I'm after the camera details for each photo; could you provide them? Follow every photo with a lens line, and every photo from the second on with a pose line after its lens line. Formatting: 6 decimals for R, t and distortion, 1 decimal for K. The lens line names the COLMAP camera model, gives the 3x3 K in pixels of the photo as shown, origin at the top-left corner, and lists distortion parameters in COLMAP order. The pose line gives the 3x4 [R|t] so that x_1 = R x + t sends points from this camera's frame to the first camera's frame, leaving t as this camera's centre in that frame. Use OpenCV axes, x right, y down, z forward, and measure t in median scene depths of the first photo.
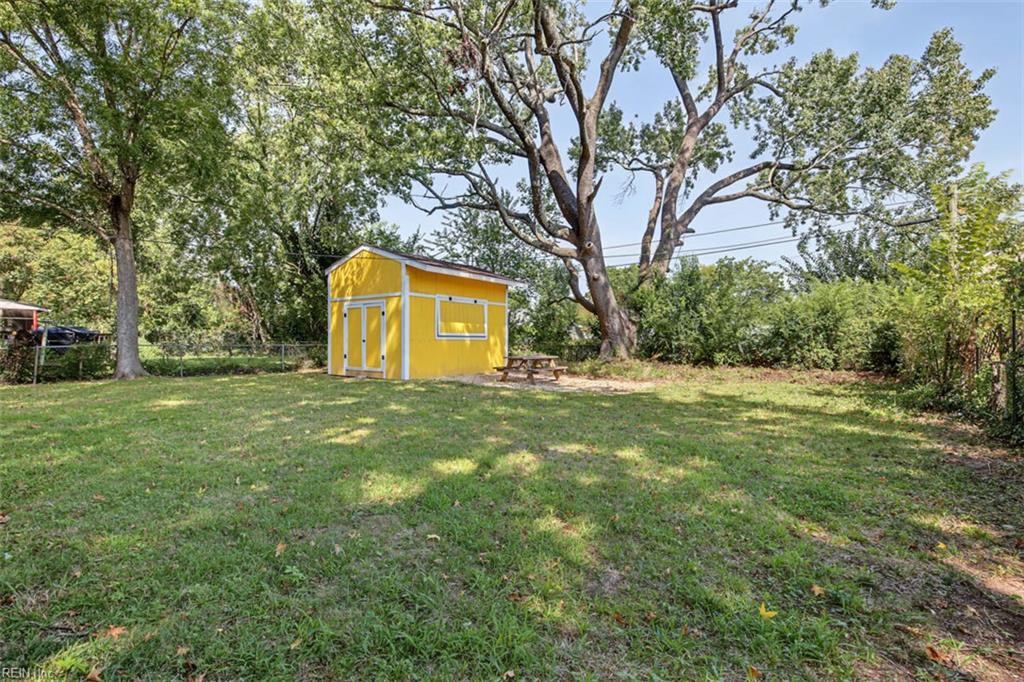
lens RADIAL K [[489.2, 0, 513.3], [0, 489.2, 347.7], [0, 0, 1]] dist [-0.000420, -0.000153]
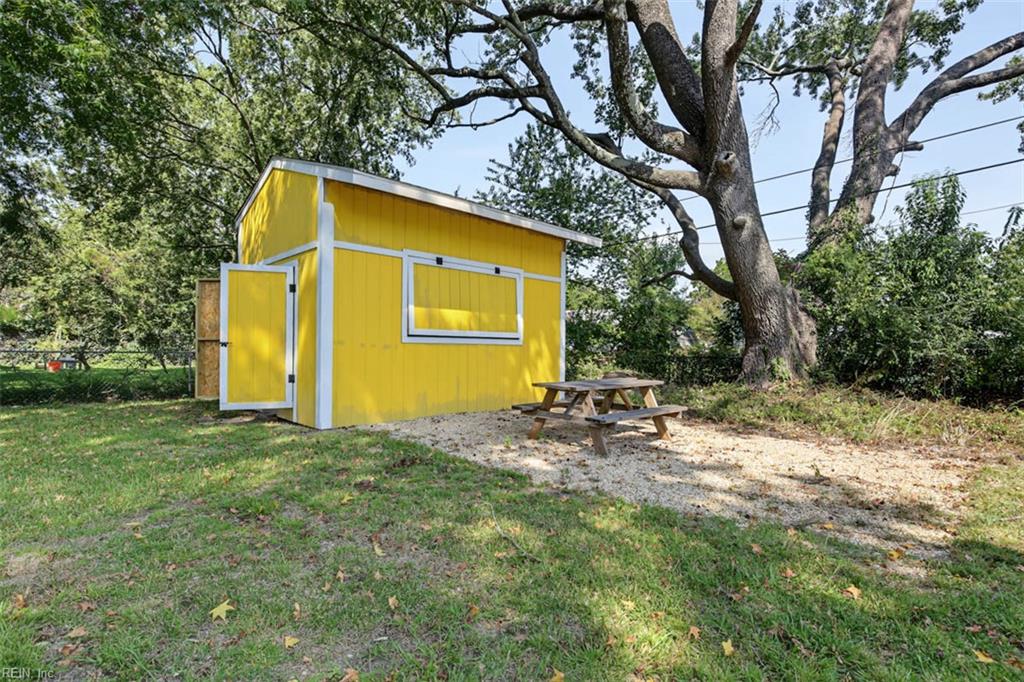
lens RADIAL K [[526.3, 0, 512.1], [0, 526.3, 353.6], [0, 0, 1]] dist [0.000568, 0.000191]
pose [[0.985131, 0.007484, -0.171642, 0.026646], [-0.008460, 0.999952, -0.004954, -0.002813], [0.171597, 0.006333, 0.985147, 0.358076]]
